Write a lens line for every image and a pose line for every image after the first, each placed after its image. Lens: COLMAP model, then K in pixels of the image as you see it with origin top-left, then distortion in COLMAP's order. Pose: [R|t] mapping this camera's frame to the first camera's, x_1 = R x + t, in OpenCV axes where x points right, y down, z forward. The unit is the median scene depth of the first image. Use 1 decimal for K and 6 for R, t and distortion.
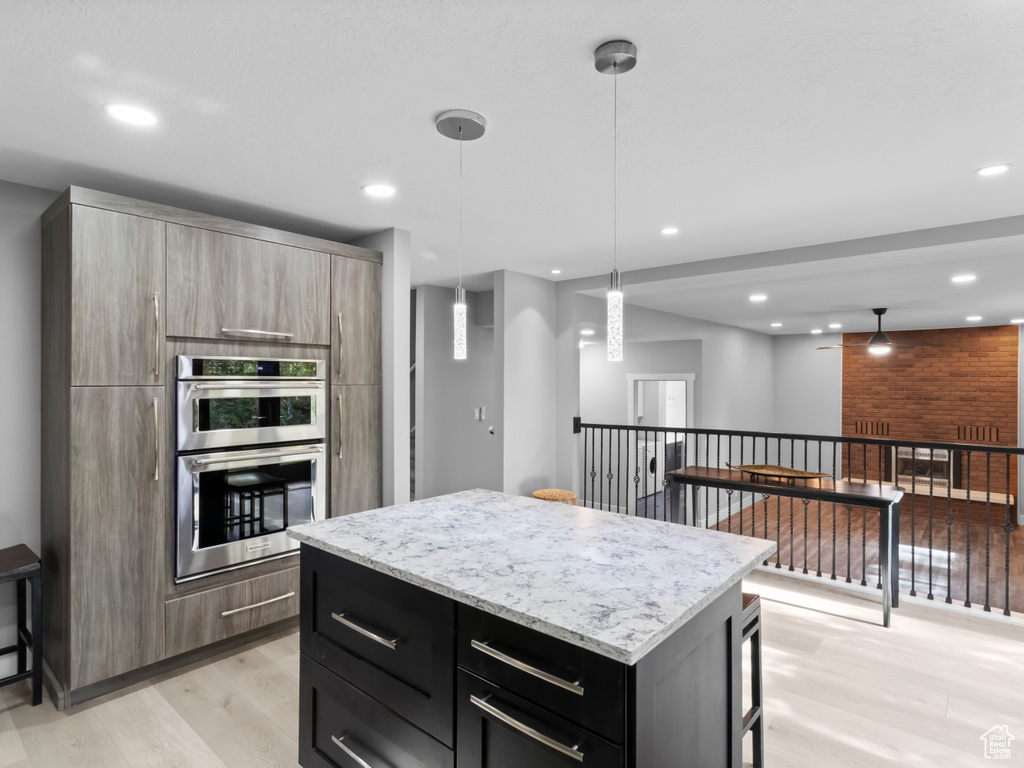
lens RADIAL K [[553.5, 0, 529.2], [0, 553.5, 385.8], [0, 0, 1]] dist [0.000088, 0.001286]
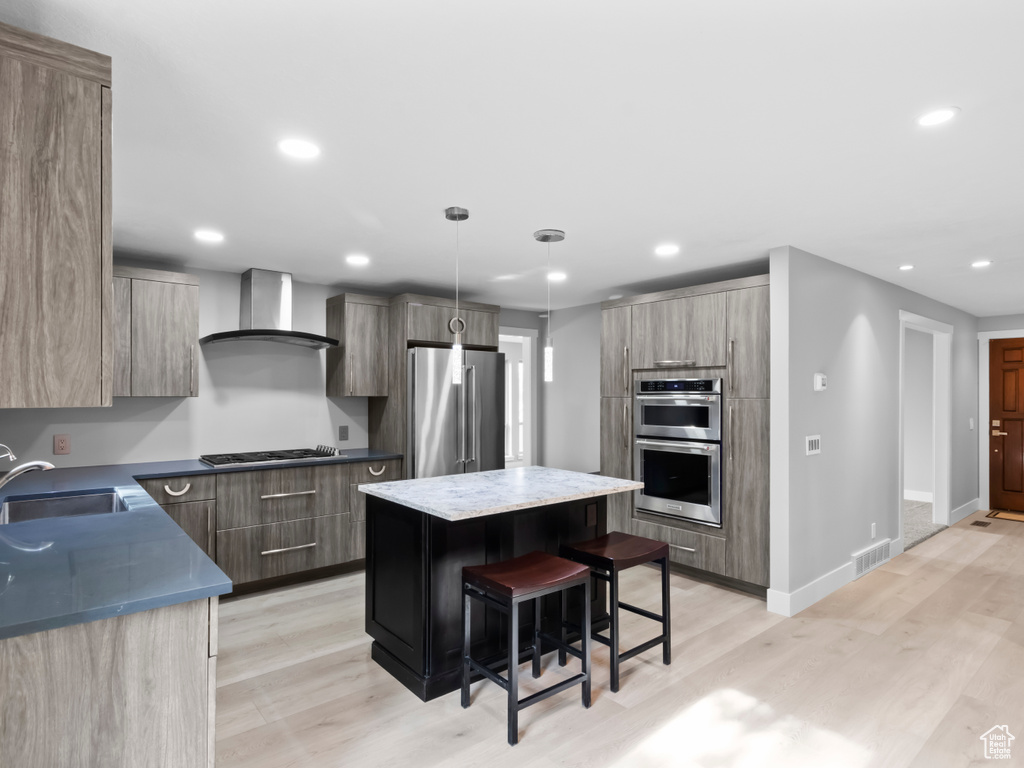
lens RADIAL K [[553.5, 0, 511.6], [0, 553.5, 389.9], [0, 0, 1]] dist [0.000088, 0.001286]
pose [[-0.183346, -0.007160, -0.983022, 0.504183], [-0.010639, 0.999929, -0.005299, -0.004372], [0.982991, 0.009487, -0.183409, 0.408790]]
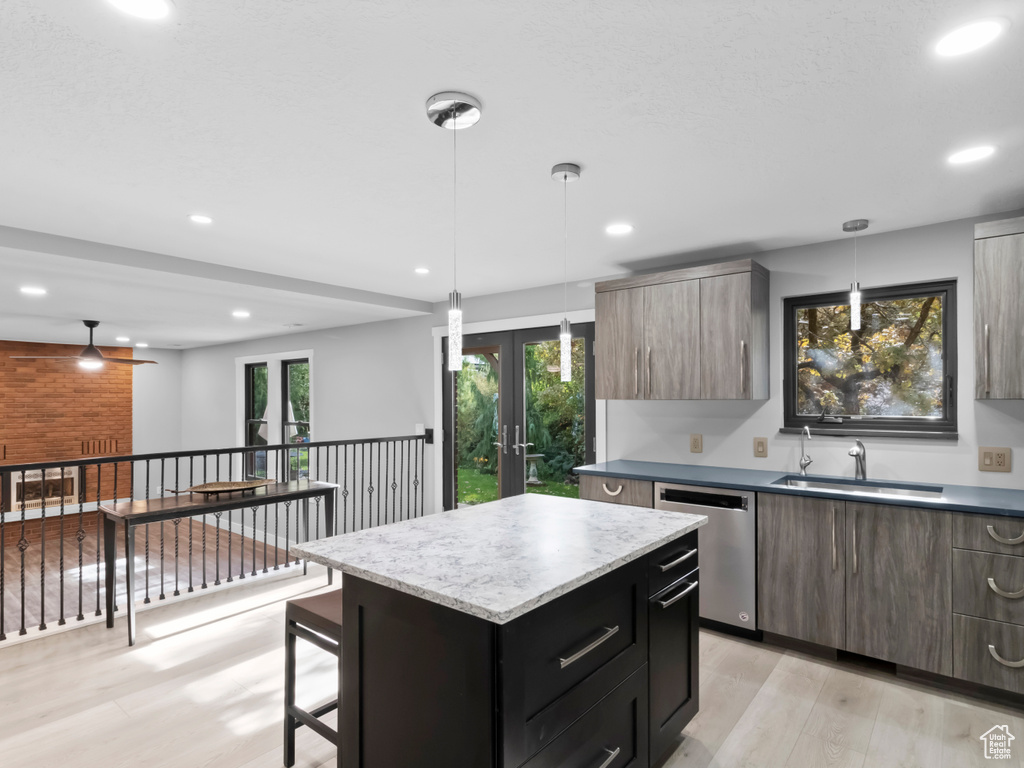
lens RADIAL K [[553.5, 0, 509.0], [0, 553.5, 394.9], [0, 0, 1]] dist [0.000088, 0.001286]
pose [[-0.006862, 0.002004, 0.999974, -0.422985], [0.012151, 0.999924, -0.001920, -0.001966], [-0.999903, 0.012138, -0.006886, 0.378260]]
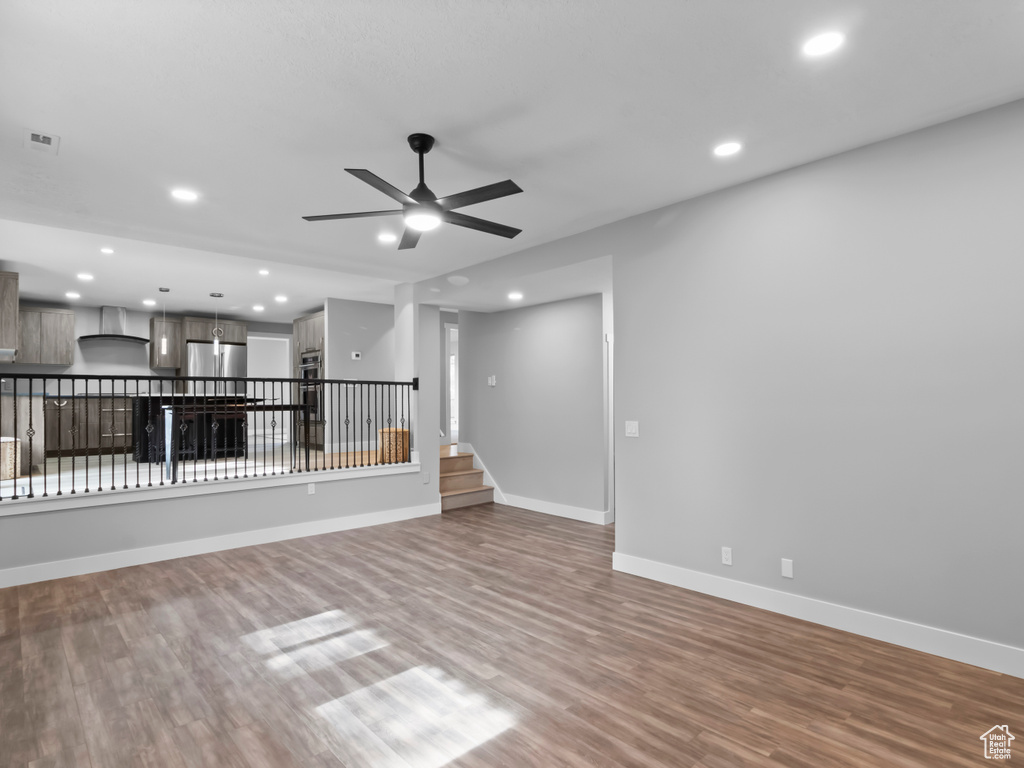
lens RADIAL K [[553.5, 0, 513.4], [0, 553.5, 391.0], [0, 0, 1]] dist [0.000088, 0.001286]
pose [[-0.132663, -0.013847, -0.991064, 1.397372], [-0.001421, 0.999904, -0.013780, 0.116597], [0.991160, -0.000419, -0.132670, 1.482144]]
